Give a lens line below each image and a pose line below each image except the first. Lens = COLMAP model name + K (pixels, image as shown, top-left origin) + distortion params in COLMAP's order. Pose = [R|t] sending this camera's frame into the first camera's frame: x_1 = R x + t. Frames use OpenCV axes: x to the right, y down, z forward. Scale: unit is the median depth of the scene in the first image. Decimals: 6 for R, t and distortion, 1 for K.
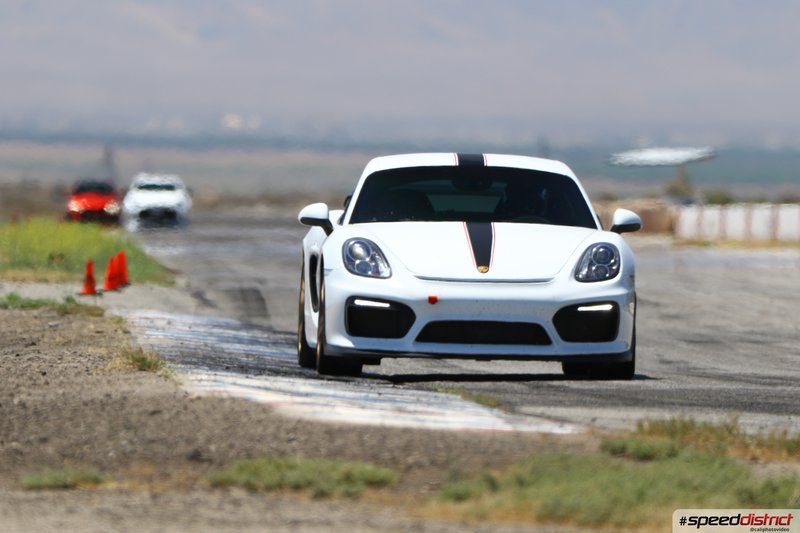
lens RADIAL K [[5059.0, 0, 400.0], [0, 5059.0, 266.5], [0, 0, 1]] dist [0.865978, -11.431649]
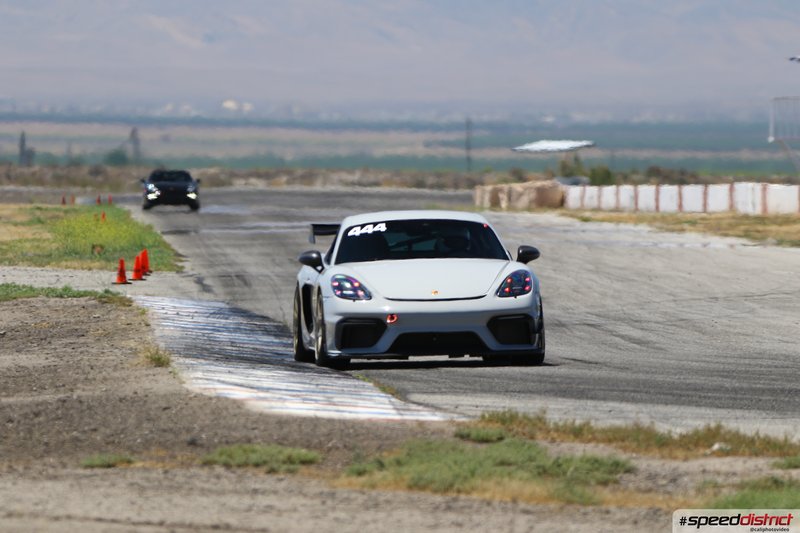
lens RADIAL K [[5059.0, 0, 400.0], [0, 5059.0, 266.5], [0, 0, 1]] dist [0.865978, -11.431649]
pose [[0.999942, -0.009300, -0.005380, 0.030745], [0.009527, 0.998996, 0.043776, -0.080521], [0.004968, -0.043824, 0.999027, -0.525622]]
